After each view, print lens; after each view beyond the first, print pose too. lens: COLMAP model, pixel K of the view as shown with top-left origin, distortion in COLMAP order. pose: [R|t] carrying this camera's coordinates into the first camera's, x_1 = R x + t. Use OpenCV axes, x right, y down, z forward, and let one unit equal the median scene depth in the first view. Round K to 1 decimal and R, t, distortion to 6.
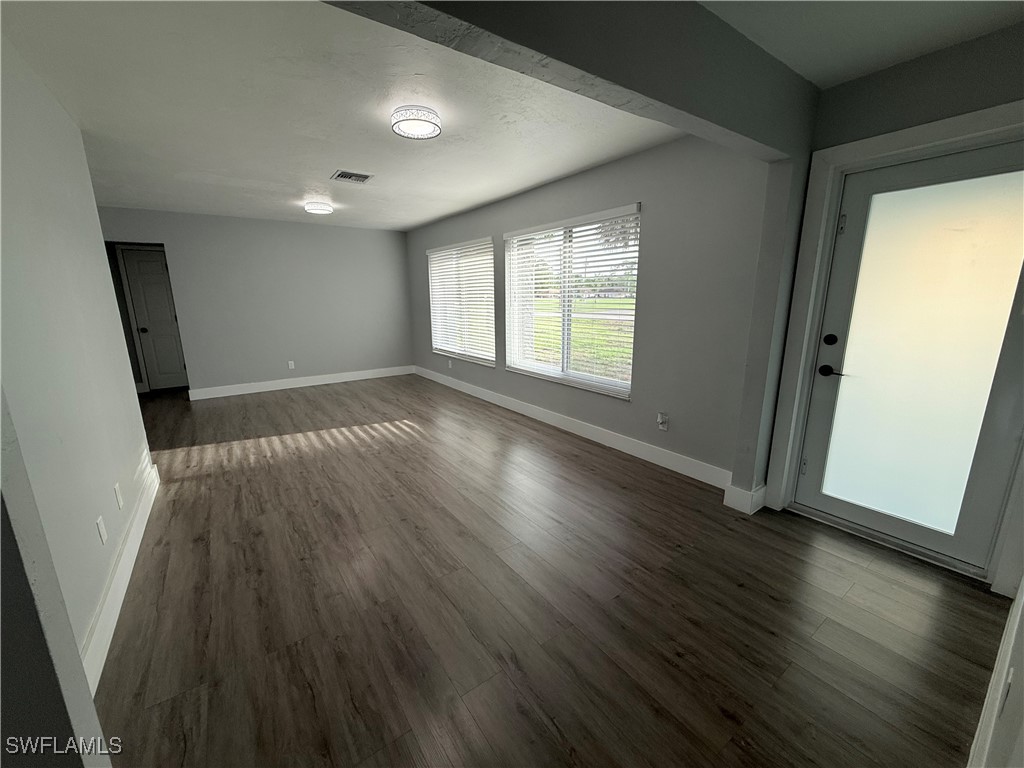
lens RADIAL K [[405.9, 0, 509.5], [0, 405.9, 384.7], [0, 0, 1]] dist [-0.001022, 0.000161]
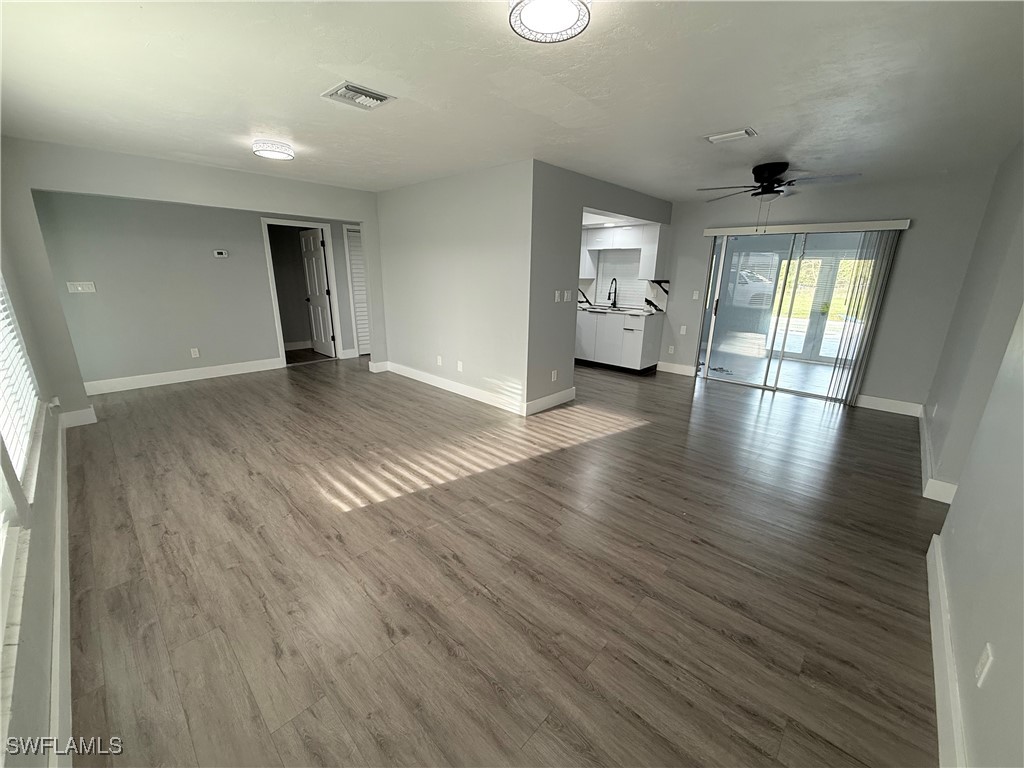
lens RADIAL K [[405.9, 0, 509.5], [0, 405.9, 384.7], [0, 0, 1]] dist [-0.001022, 0.000161]
pose [[-0.981211, 0.048637, -0.186706, -0.452601], [-0.046355, 0.879932, 0.472832, -0.400385], [0.187286, 0.472603, -0.861145, 1.705633]]
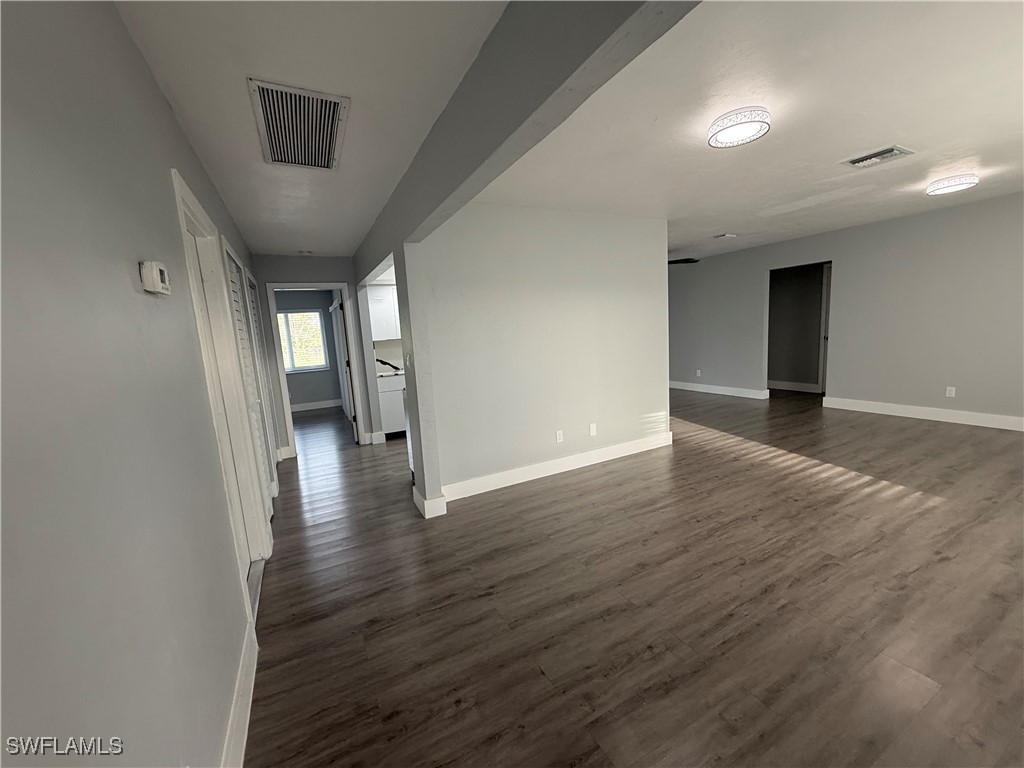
lens RADIAL K [[405.9, 0, 509.5], [0, 405.9, 384.7], [0, 0, 1]] dist [-0.001022, 0.000161]
pose [[-0.139258, 0.154223, -0.978173, 0.505058], [-0.151167, 0.972910, 0.174914, -0.111561], [0.978650, 0.172225, -0.112172, 0.446331]]
